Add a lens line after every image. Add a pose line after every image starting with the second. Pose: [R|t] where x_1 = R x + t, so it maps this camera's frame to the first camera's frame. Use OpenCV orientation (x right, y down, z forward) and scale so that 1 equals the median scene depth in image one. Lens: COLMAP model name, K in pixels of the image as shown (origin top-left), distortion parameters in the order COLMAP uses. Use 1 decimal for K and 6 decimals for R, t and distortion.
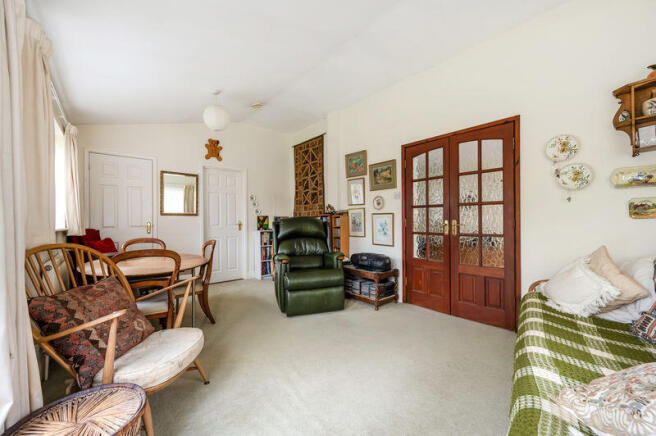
lens RADIAL K [[255.2, 0, 331.7], [0, 255.2, 217.8], [0, 0, 1]] dist [-0.002244, -0.000171]
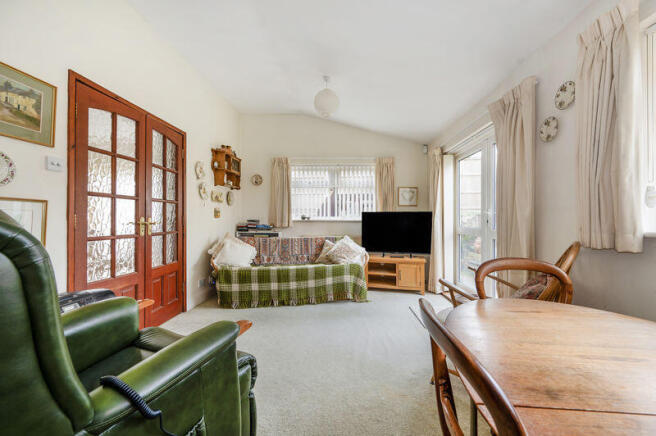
lens RADIAL K [[255.2, 0, 331.7], [0, 255.2, 217.8], [0, 0, 1]] dist [-0.002244, -0.000171]
pose [[-0.714297, -0.031787, 0.699120, -0.479064], [-0.064466, 0.997709, -0.020503, -0.011630], [-0.696867, -0.059715, -0.714710, 1.027123]]
